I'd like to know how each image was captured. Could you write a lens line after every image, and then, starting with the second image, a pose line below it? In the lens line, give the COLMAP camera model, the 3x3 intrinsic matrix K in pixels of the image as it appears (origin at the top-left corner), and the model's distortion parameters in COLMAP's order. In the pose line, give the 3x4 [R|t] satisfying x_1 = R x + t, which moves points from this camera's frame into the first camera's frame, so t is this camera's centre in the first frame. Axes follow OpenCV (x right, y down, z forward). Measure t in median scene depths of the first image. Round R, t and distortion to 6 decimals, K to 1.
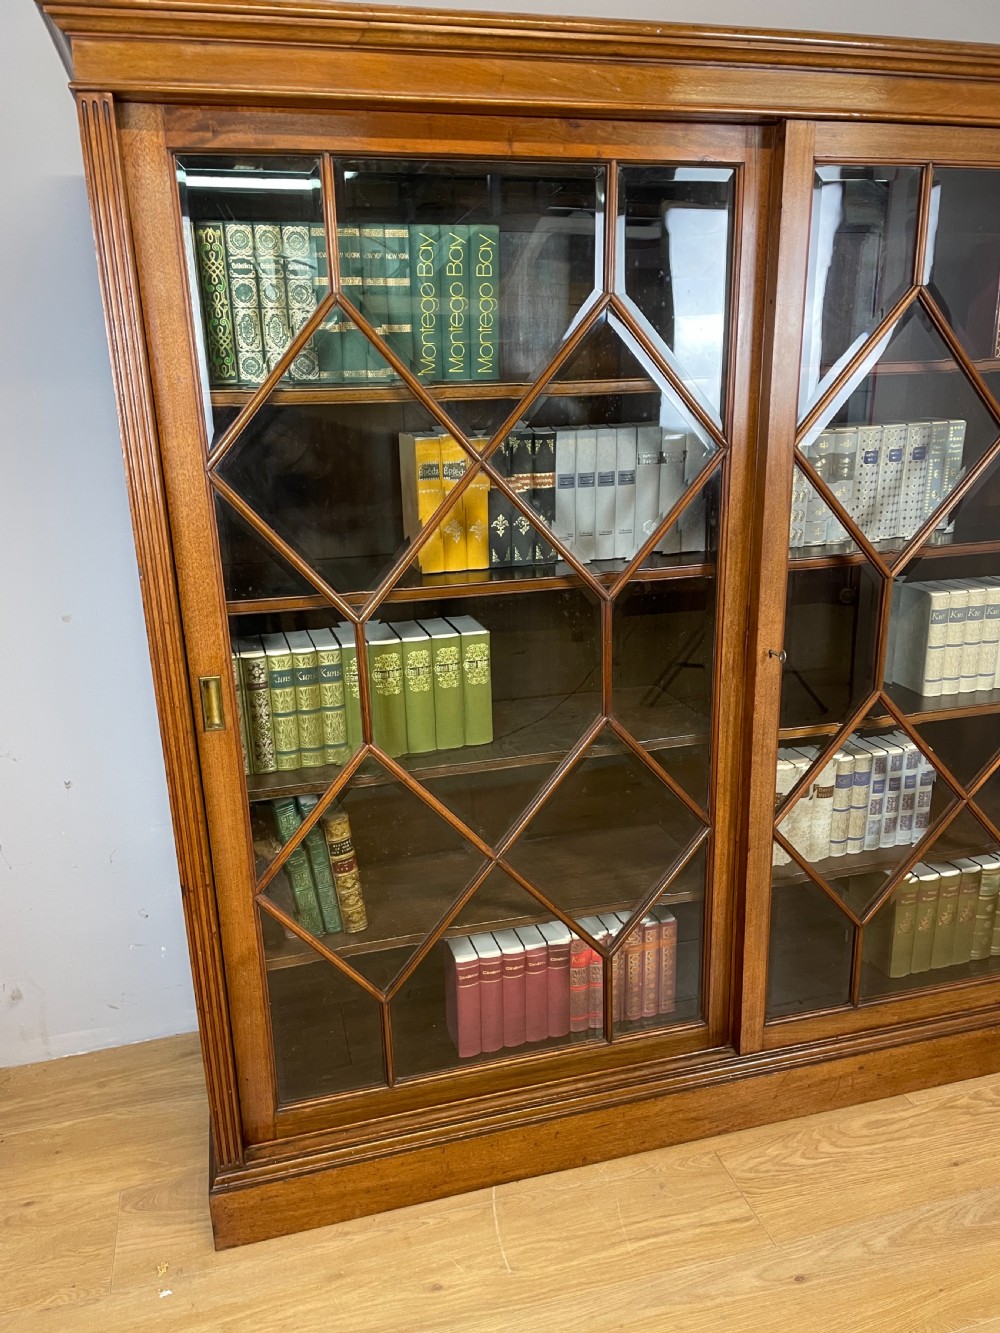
lens RADIAL K [[1003.5, 0, 497.6], [0, 1003.5, 675.1], [0, 0, 1]] dist [0.084651, -0.103967]
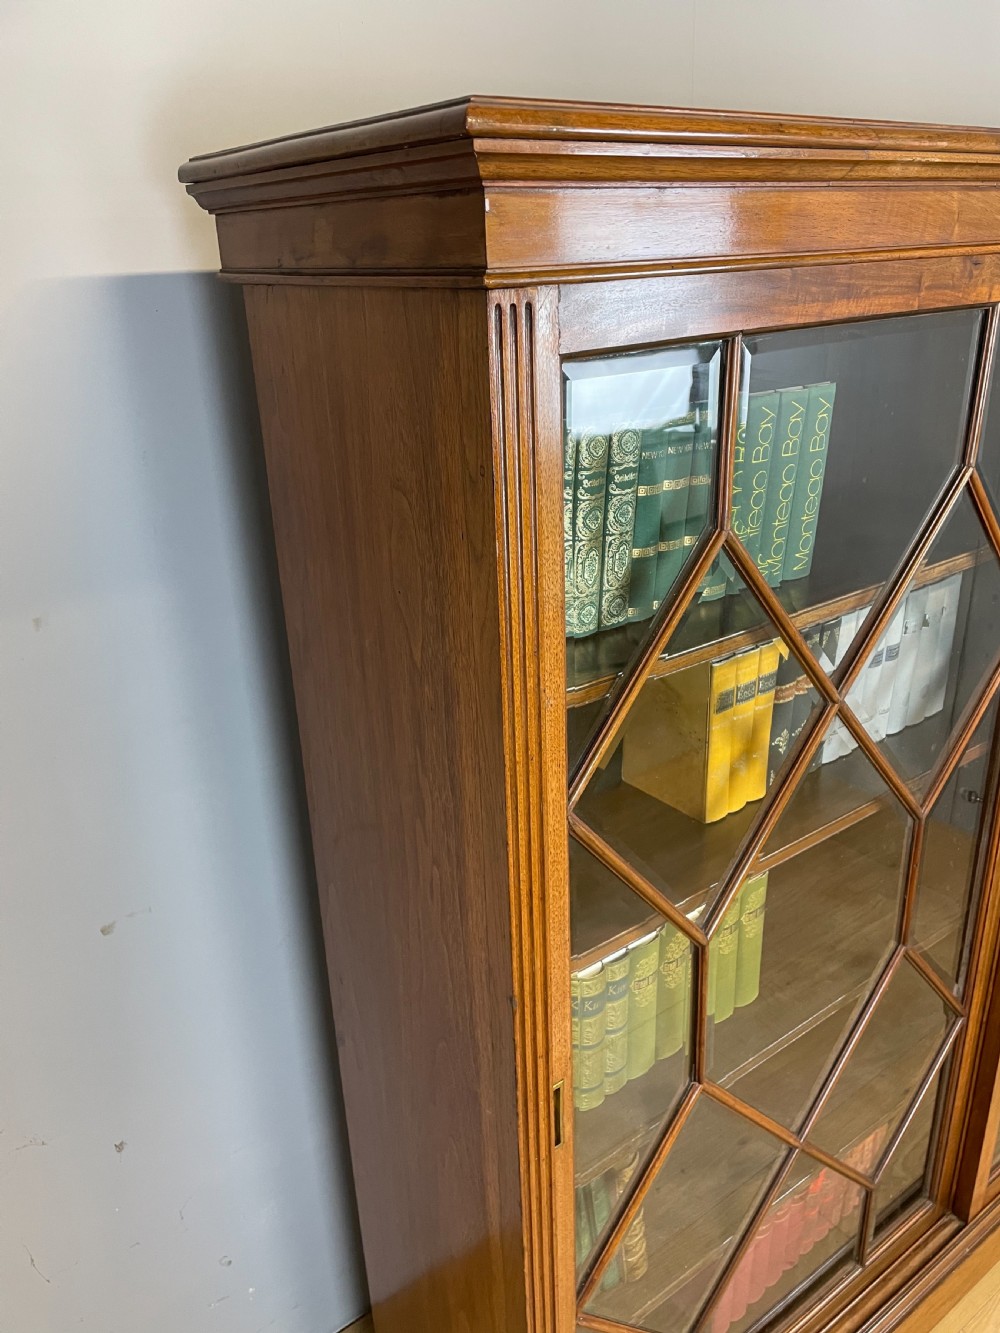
lens RADIAL K [[1000.6, 0, 505.1], [0, 1000.6, 665.8], [0, 0, 1]] dist [0.088421, -0.108261]
pose [[0.932852, -0.143510, 0.330442, -0.438447], [0.114951, 0.987858, 0.104510, -0.308520], [-0.341428, -0.059507, 0.938022, 0.344848]]
